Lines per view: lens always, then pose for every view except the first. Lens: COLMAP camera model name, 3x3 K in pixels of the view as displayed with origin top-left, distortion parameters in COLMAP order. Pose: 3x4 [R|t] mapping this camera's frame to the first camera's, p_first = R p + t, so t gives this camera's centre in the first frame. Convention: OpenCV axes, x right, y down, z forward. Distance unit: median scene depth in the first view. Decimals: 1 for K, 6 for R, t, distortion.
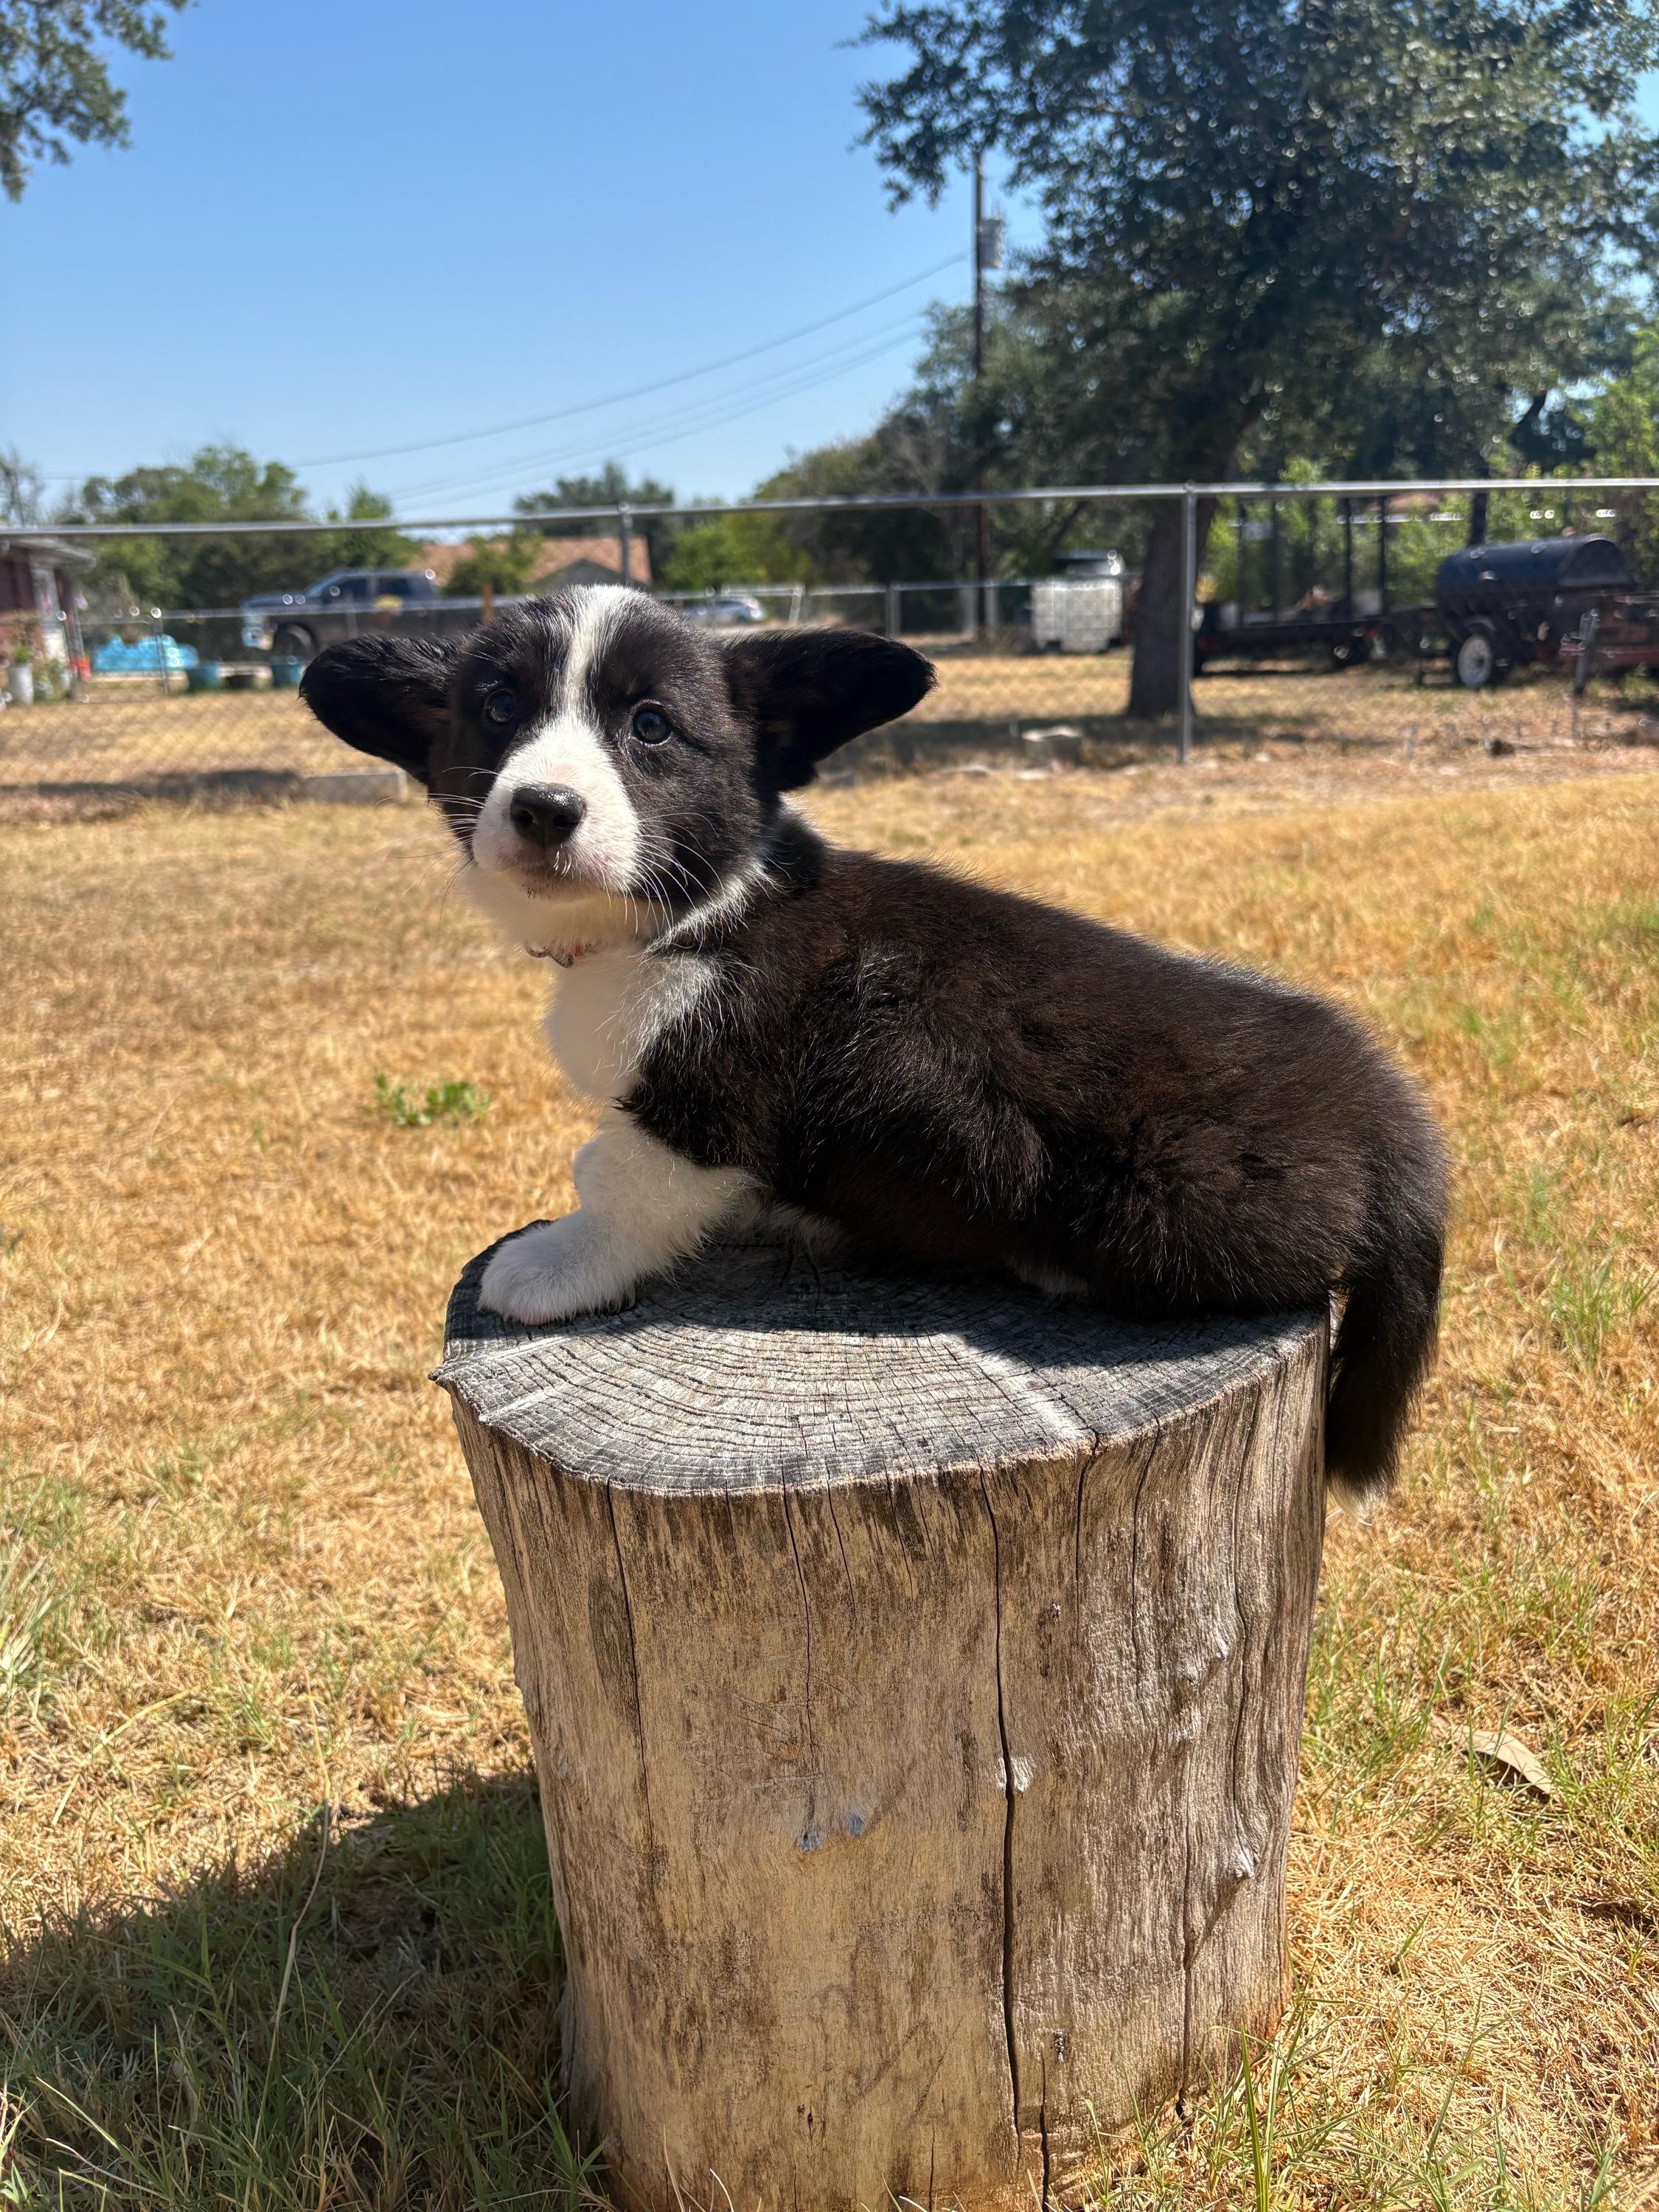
lens RADIAL K [[1713.8, 0, 845.9], [0, 1713.8, 1090.1], [0, 0, 1]] dist [0.016321, -0.023125]
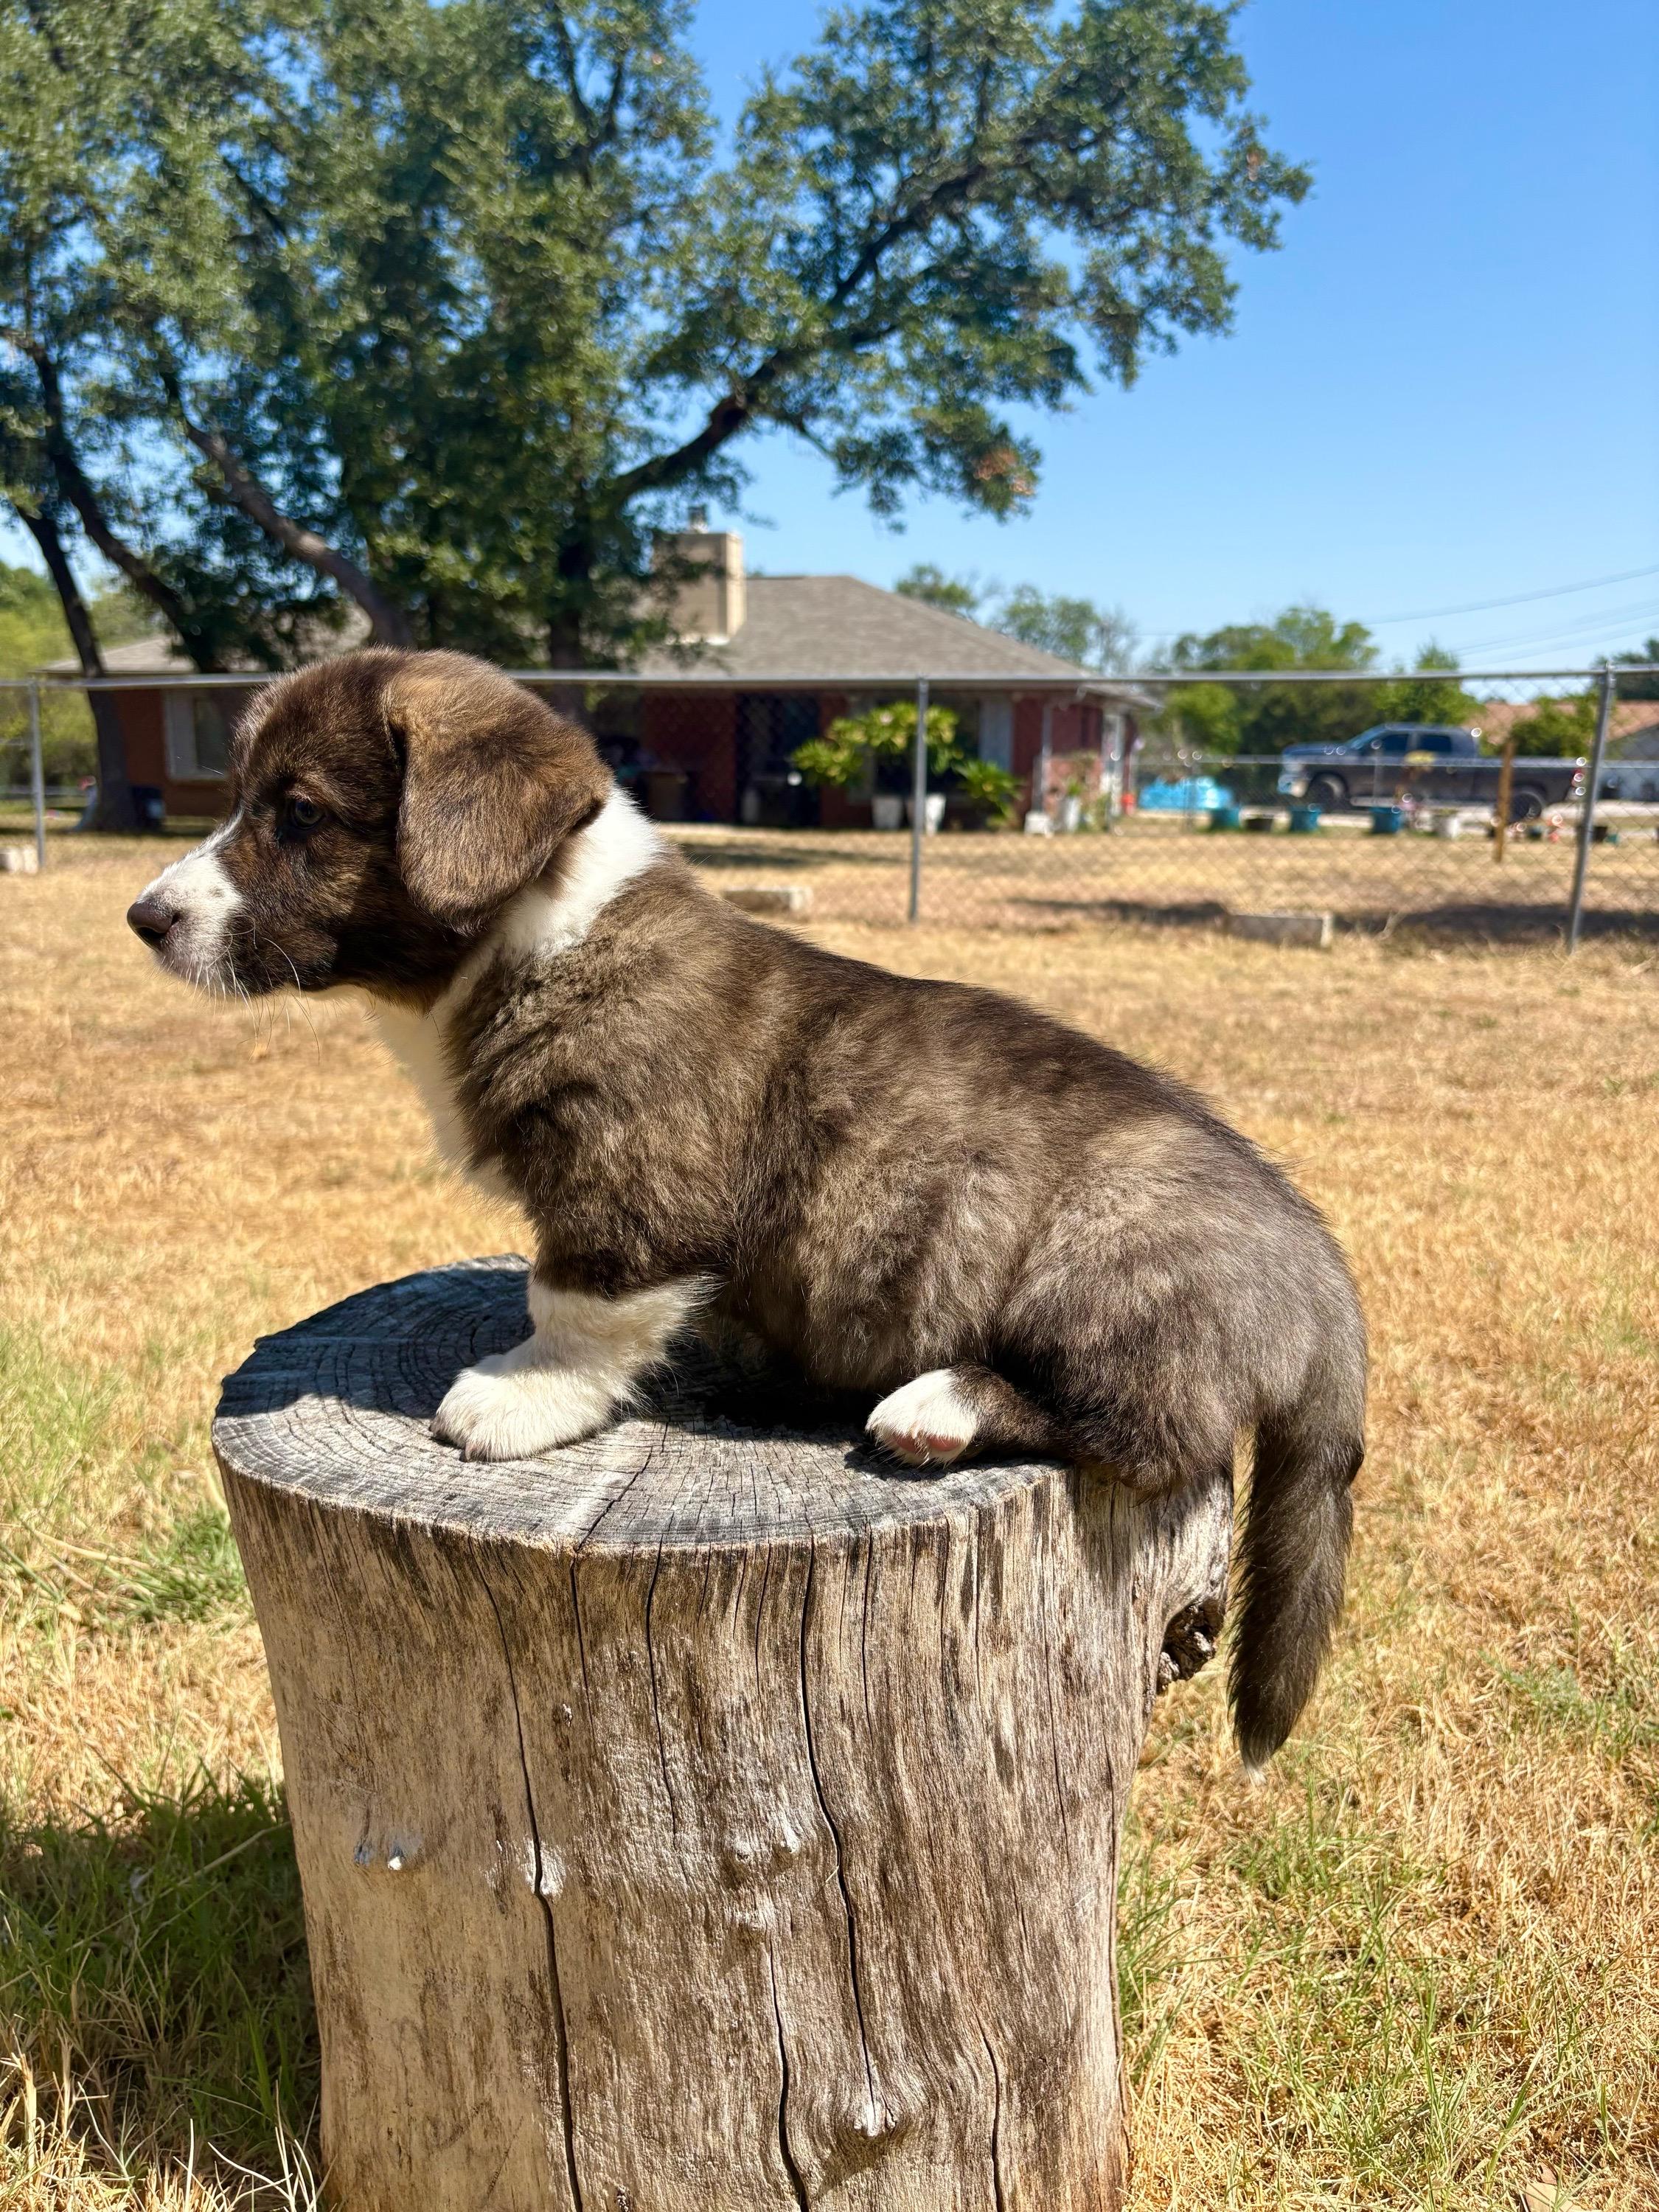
lens RADIAL K [[1713.8, 0, 836.6], [0, 1713.8, 1098.9], [0, 0, 1]] dist [0.016321, -0.023125]
pose [[0.834554, 0.155026, -0.528665, 0.647800], [-0.196179, 0.980316, -0.022220, -0.042127], [0.514814, 0.122257, 0.848540, 0.192370]]
